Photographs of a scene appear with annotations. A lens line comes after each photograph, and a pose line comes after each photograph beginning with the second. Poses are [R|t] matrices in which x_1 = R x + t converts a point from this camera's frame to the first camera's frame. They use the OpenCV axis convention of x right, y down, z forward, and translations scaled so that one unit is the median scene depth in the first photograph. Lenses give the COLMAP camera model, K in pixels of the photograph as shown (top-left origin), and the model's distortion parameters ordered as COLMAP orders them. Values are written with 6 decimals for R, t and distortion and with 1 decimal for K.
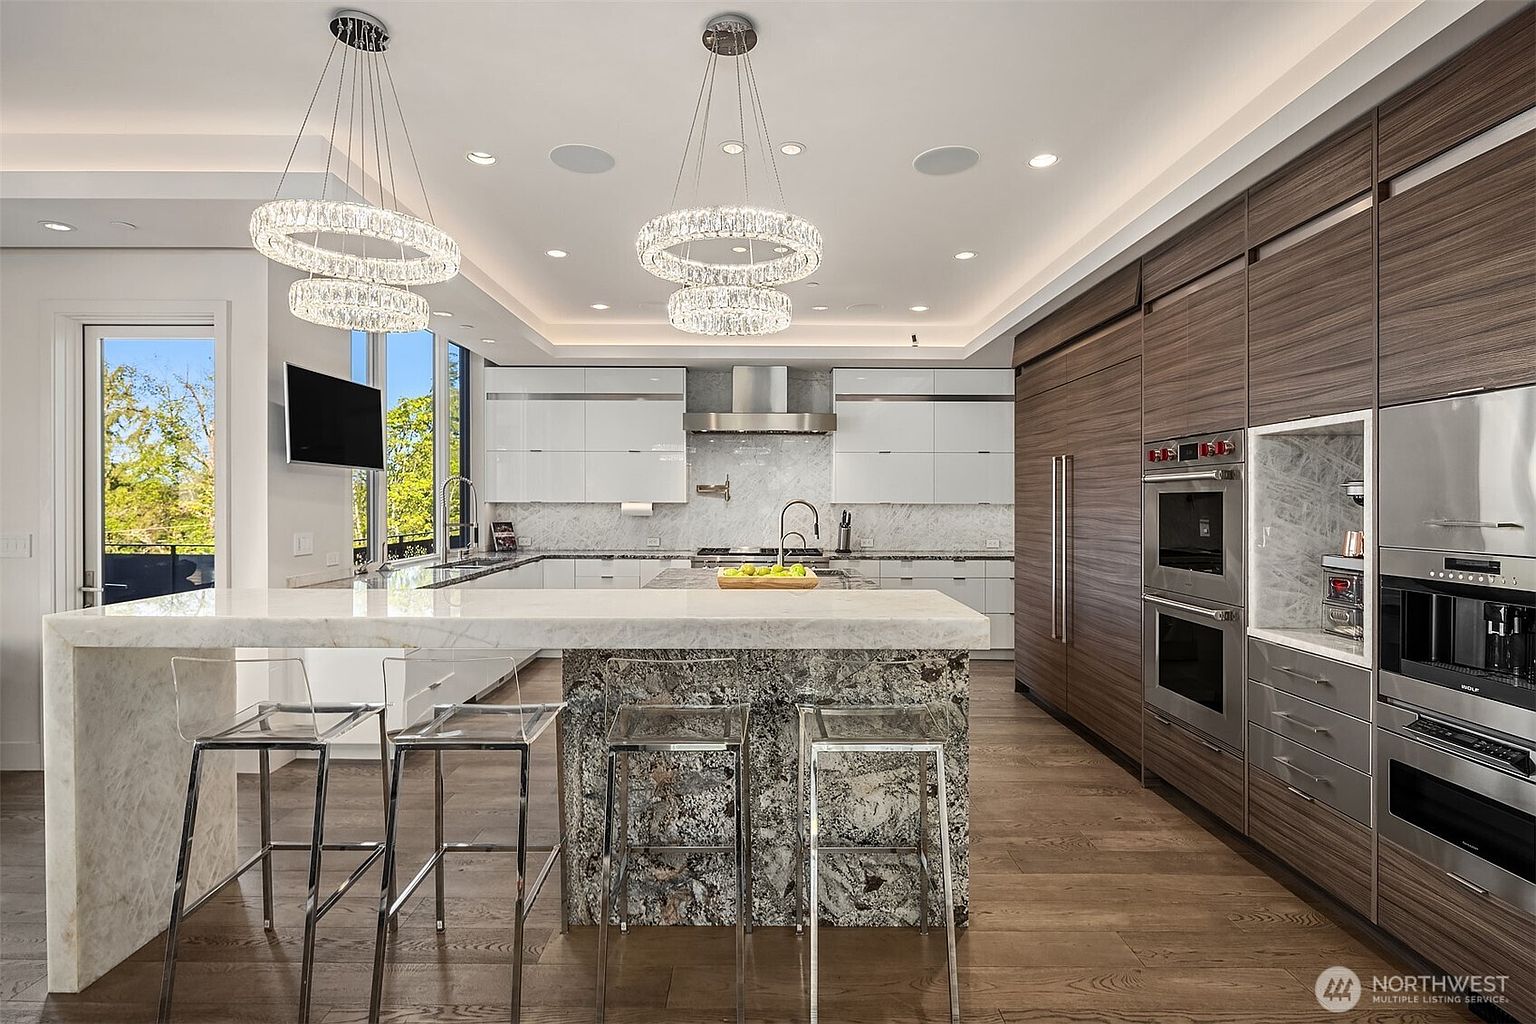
lens RADIAL K [[757.8, 0, 764.1], [0, 757.8, 506.6], [0, 0, 1]] dist [-0.021283, -0.000093]
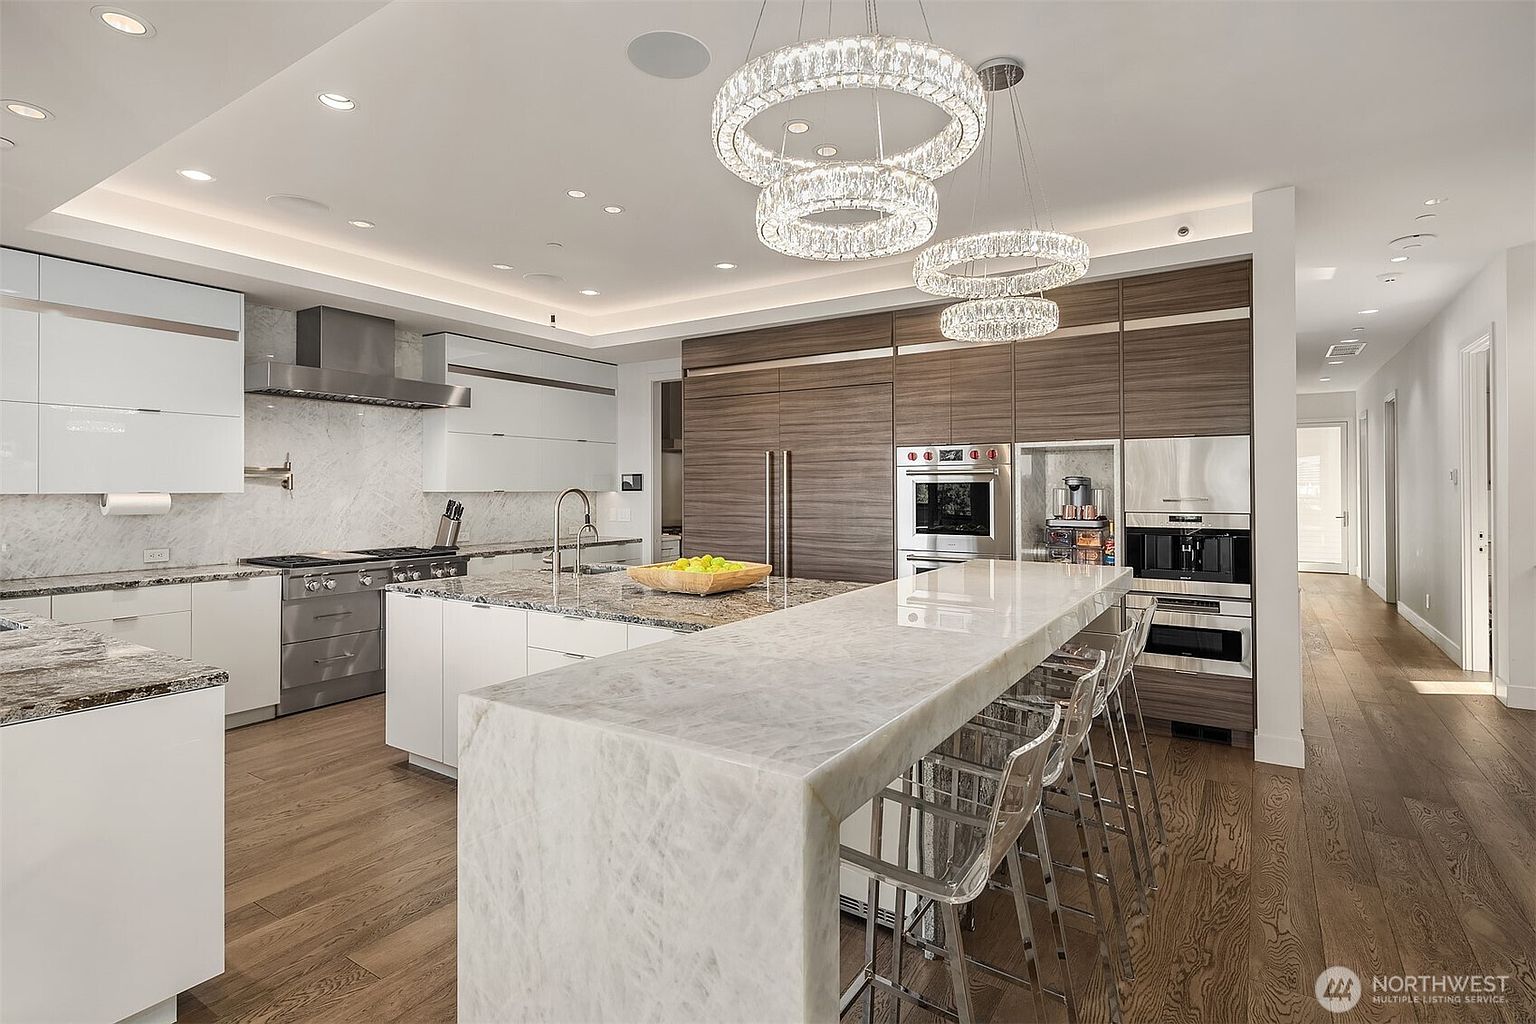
lens RADIAL K [[759.6, 0, 764.2], [0, 759.6, 475.4], [0, 0, 1]] dist [0.004576, 0.000382]
pose [[0.542081, 0.009627, 0.840271, -0.441149], [0.009120, 0.999808, -0.017338, -0.004955], [-0.840277, 0.017062, 0.541889, 0.246762]]
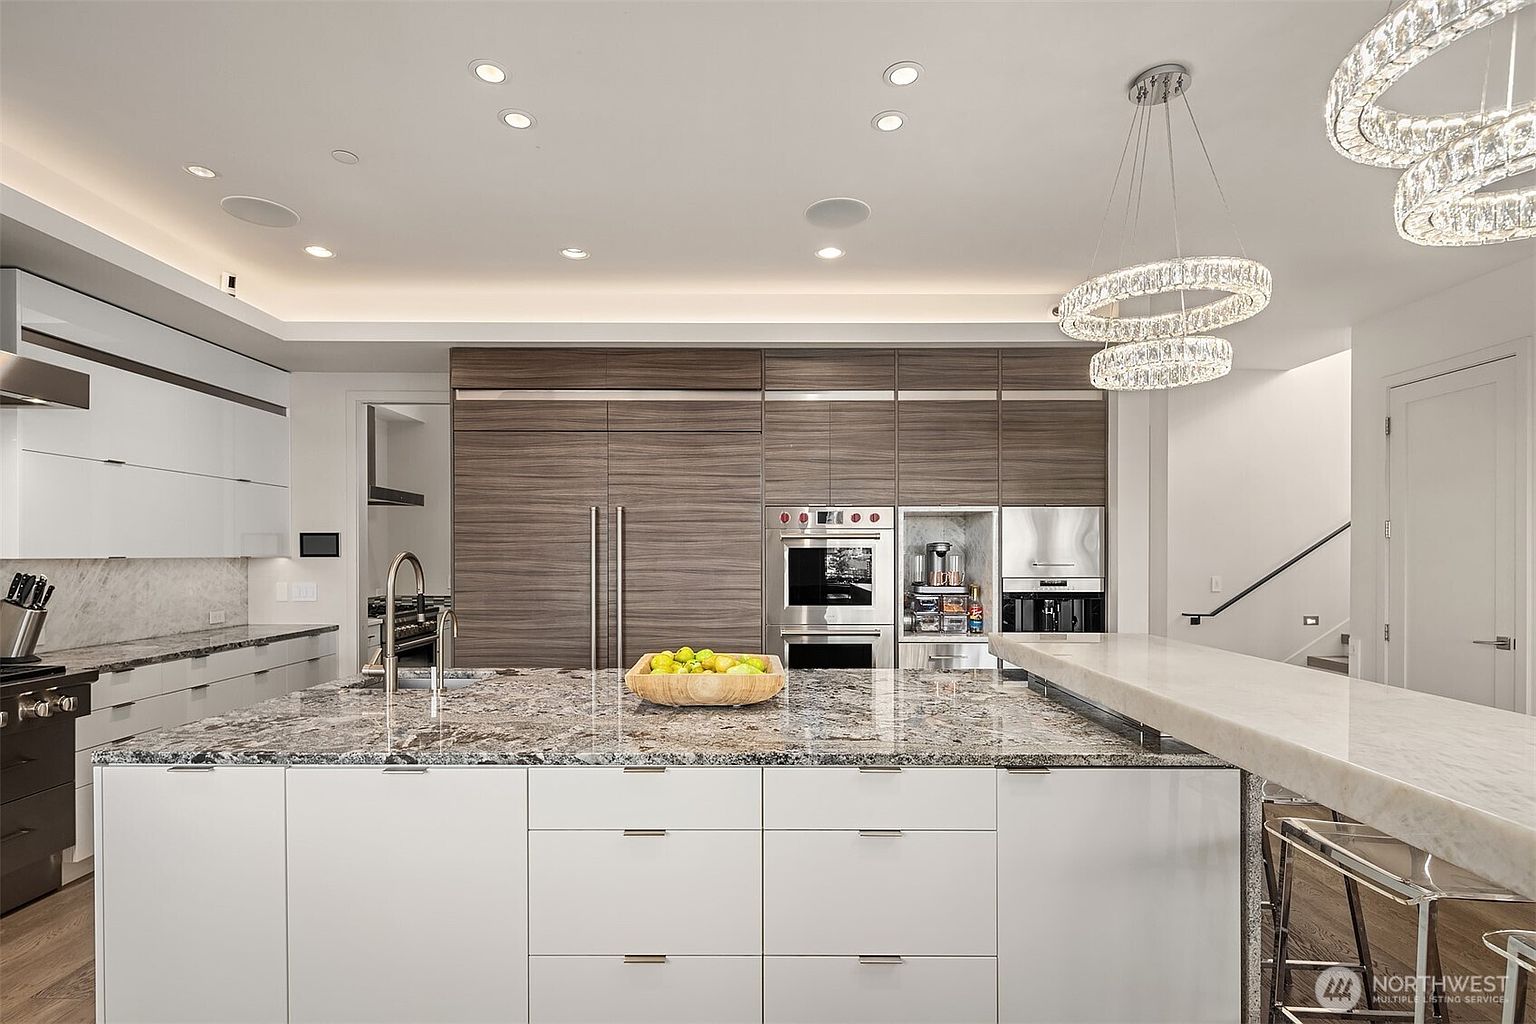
lens RADIAL K [[755.9, 0, 752.7], [0, 755.9, 556.7], [0, 0, 1]] dist [-0.000279, -0.000752]
pose [[-0.008044, -0.005597, 0.999952, -0.385927], [0.006356, 0.999964, 0.005648, -0.005694], [-0.999947, 0.006401, -0.008008, 0.567168]]
